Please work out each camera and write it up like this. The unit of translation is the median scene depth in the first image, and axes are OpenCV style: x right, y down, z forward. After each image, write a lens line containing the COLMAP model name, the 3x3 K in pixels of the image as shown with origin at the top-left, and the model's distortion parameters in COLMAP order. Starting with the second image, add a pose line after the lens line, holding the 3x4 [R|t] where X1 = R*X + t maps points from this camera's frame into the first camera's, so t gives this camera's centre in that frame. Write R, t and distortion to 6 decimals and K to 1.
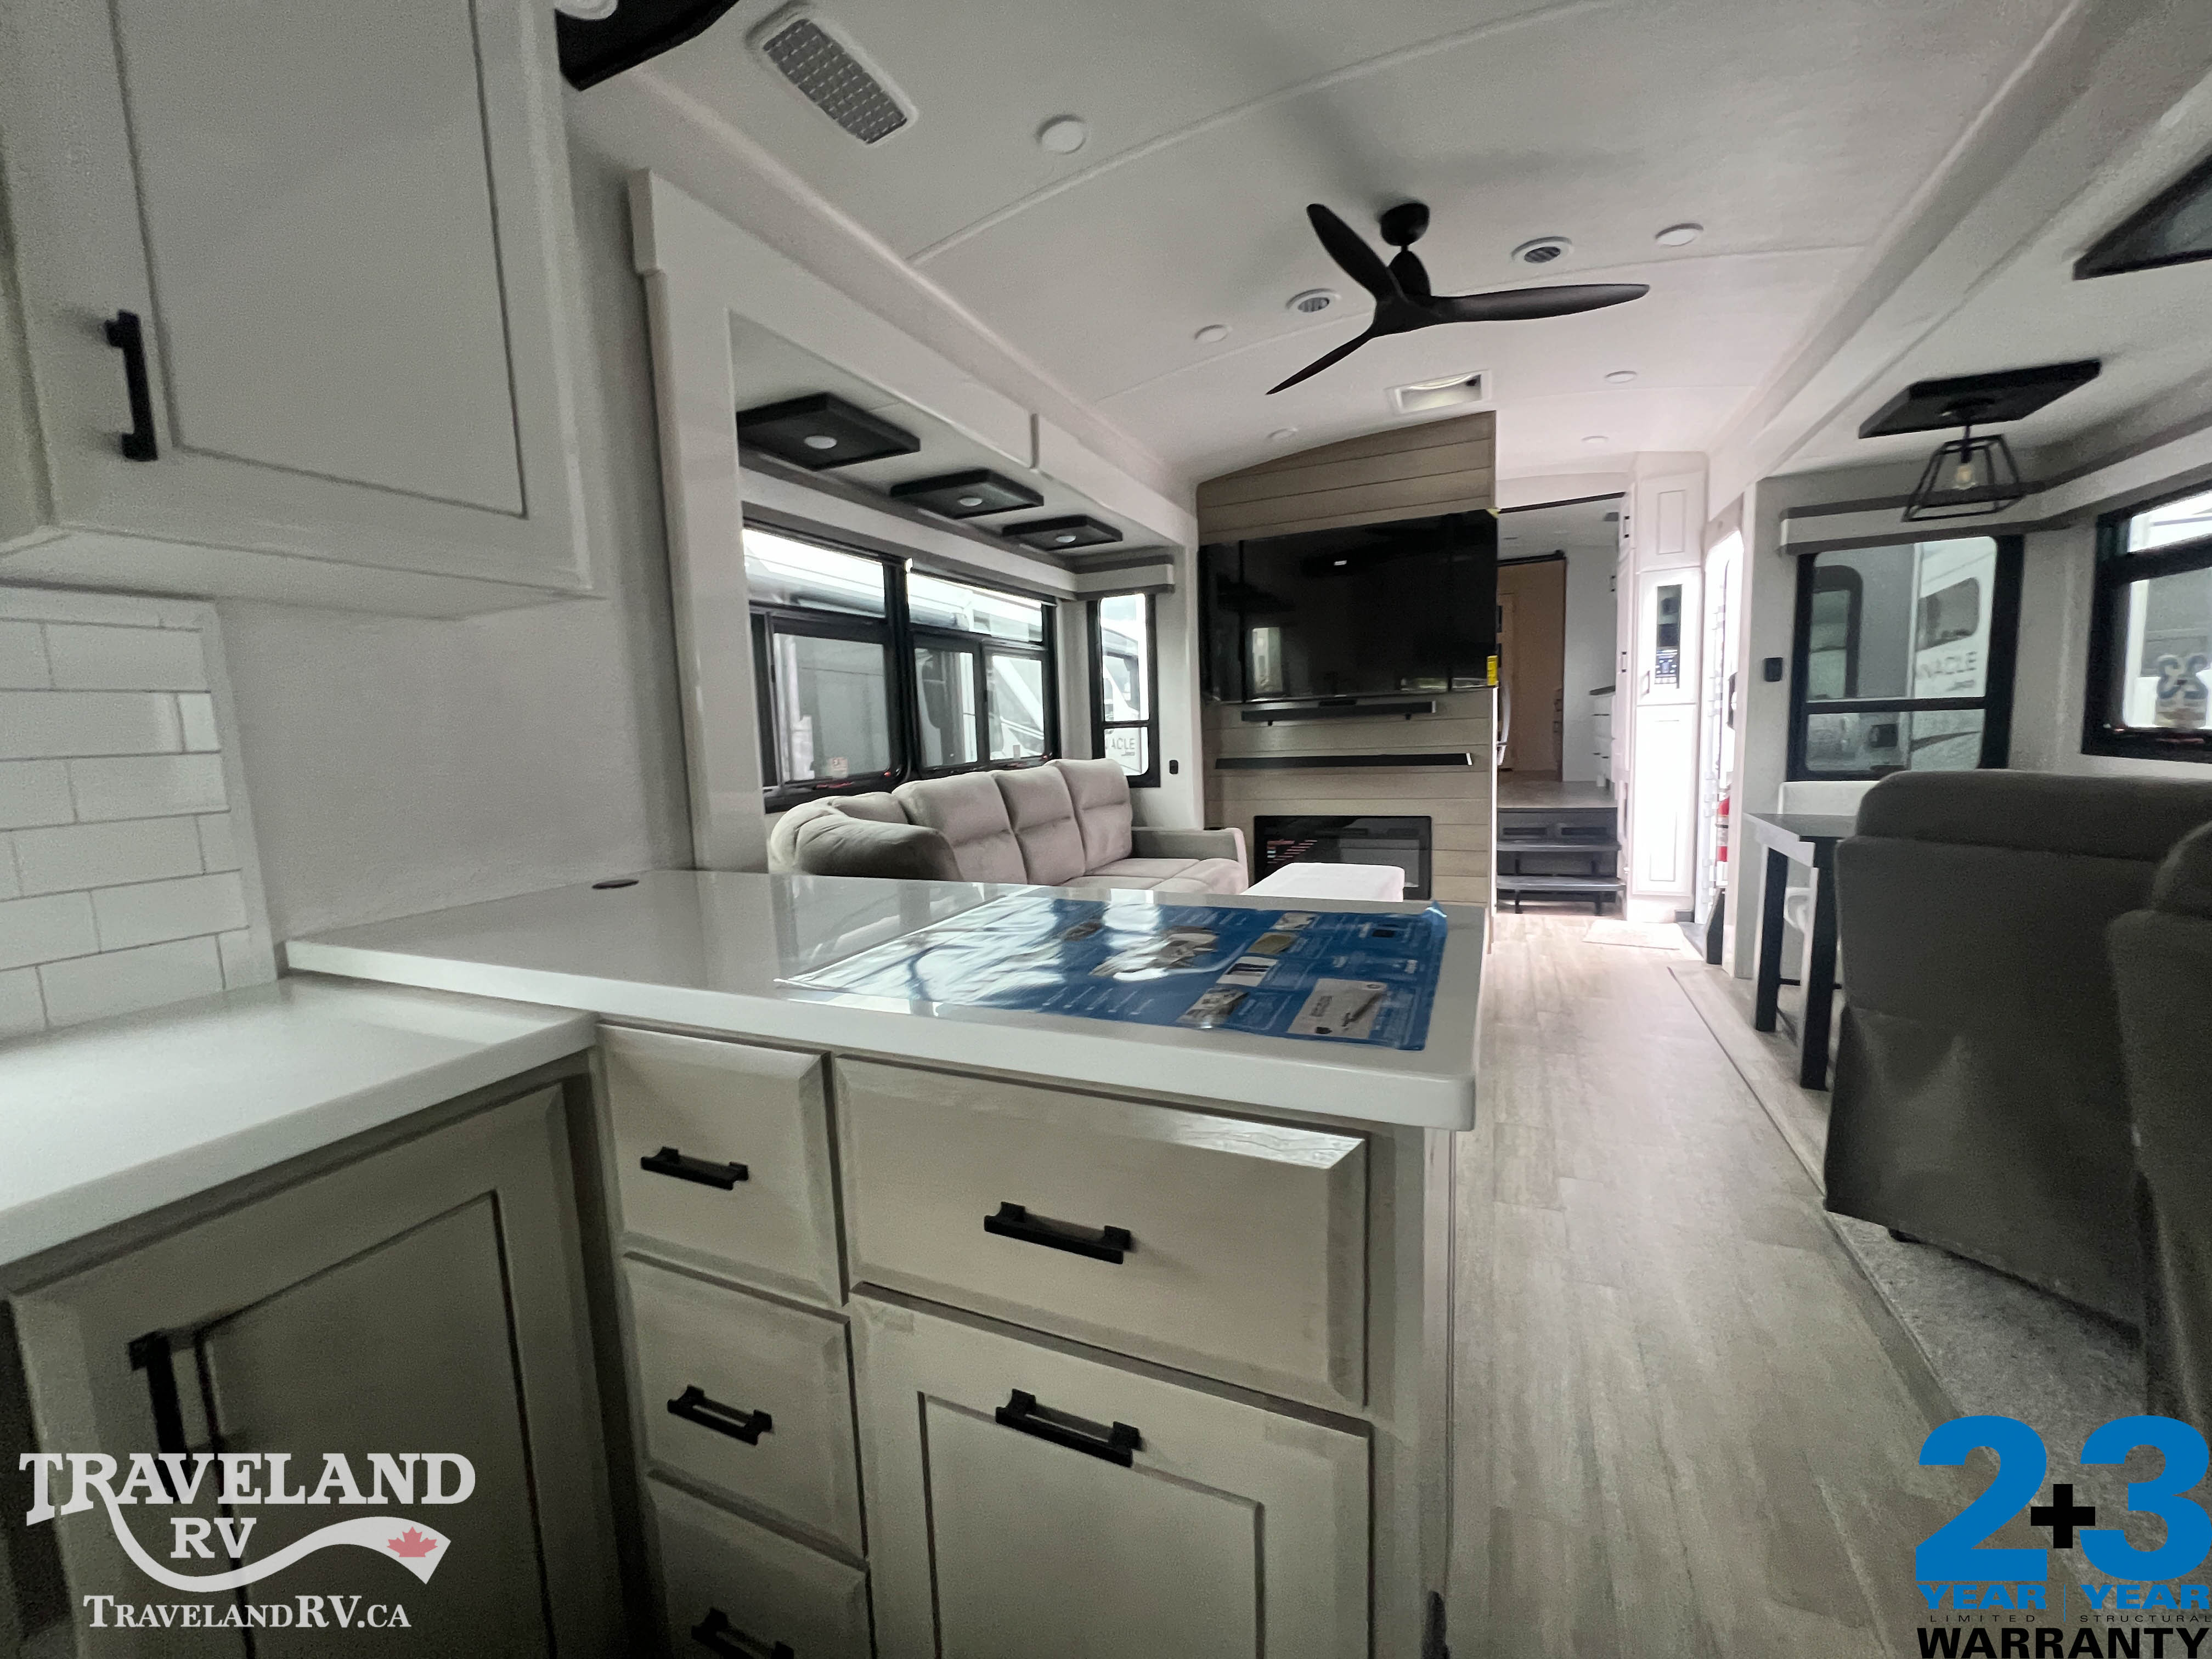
lens RADIAL K [[882.4, 0, 1106.0], [0, 882.4, 829.5], [0, 0, 1]] dist [-0.001259, -0.000239]
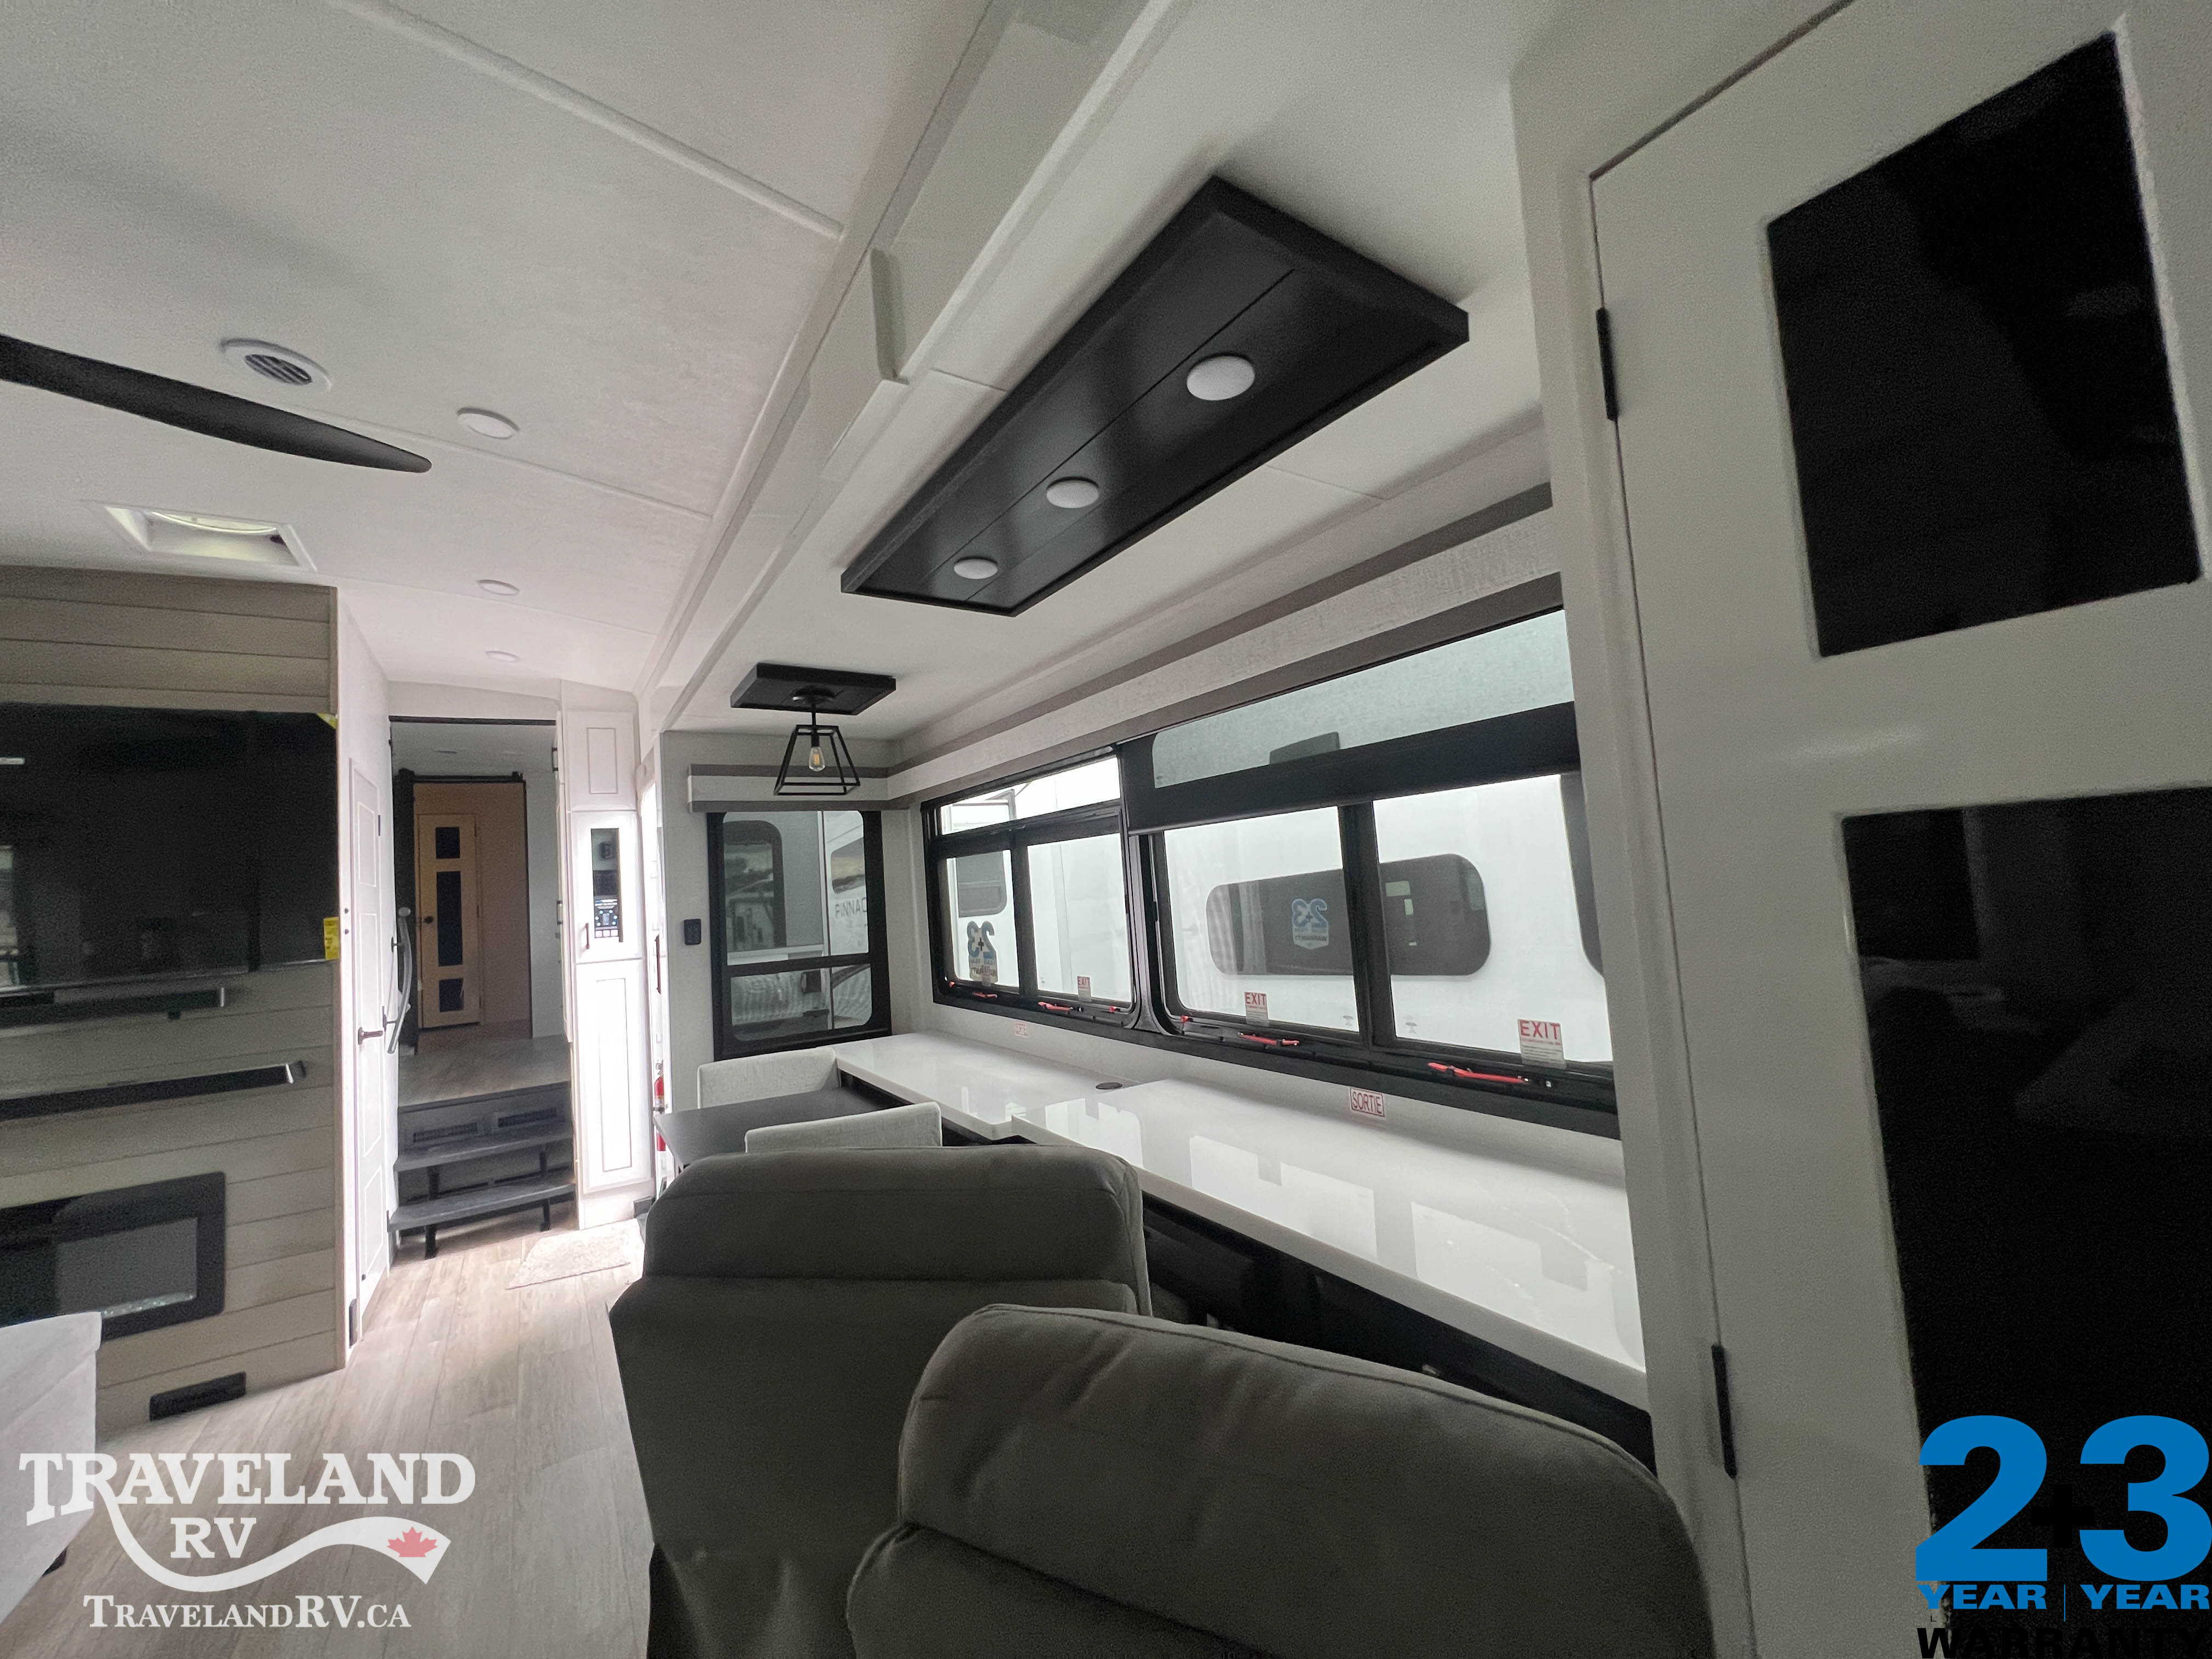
lens RADIAL K [[881.2, 0, 1101.8], [0, 881.2, 826.0], [0, 0, 1]] dist [-0.000151, -0.000059]
pose [[0.550924, 0.058829, 0.832479, 0.190392], [0.142466, 0.976241, -0.163270, -0.067532], [-0.822305, 0.208550, 0.529454, 0.120846]]
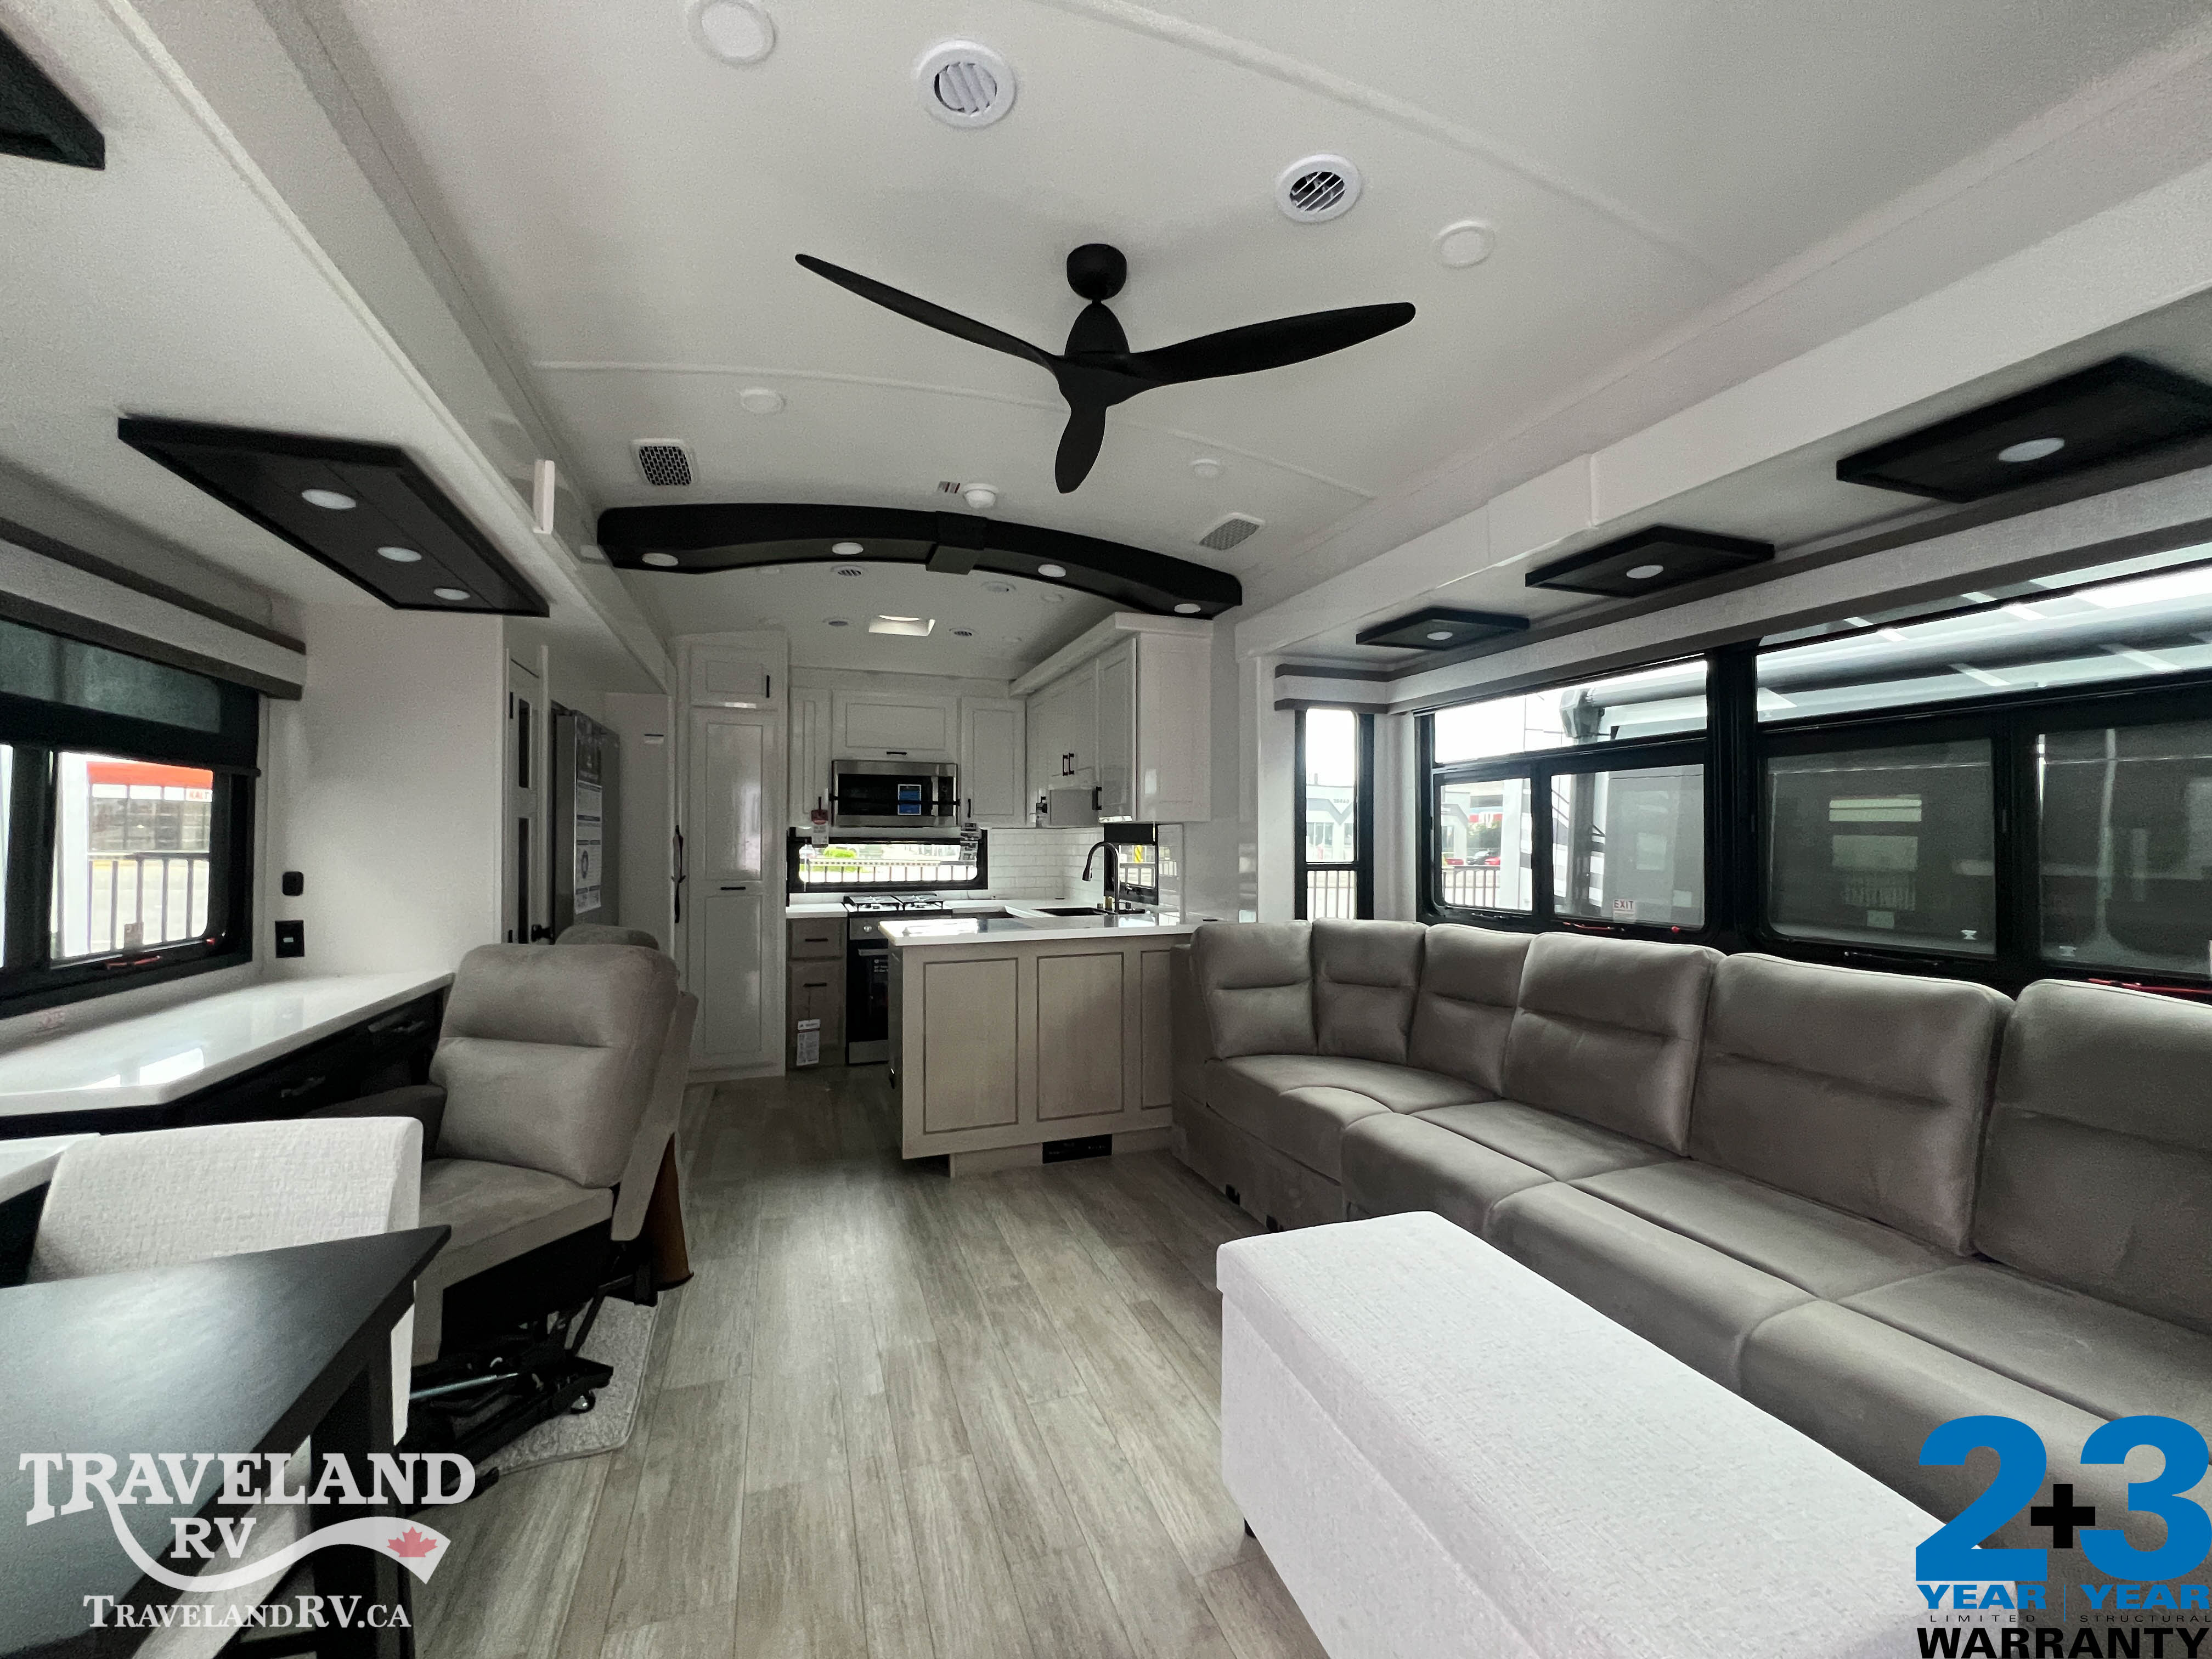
lens RADIAL K [[881.2, 0, 1101.8], [0, 881.2, 826.0], [0, 0, 1]] dist [-0.000151, -0.000059]
pose [[-0.722733, 0.029835, -0.690484, 0.526878], [-0.050701, 0.994087, 0.096022, -0.162847], [0.689266, 0.104406, -0.716947, 0.955470]]
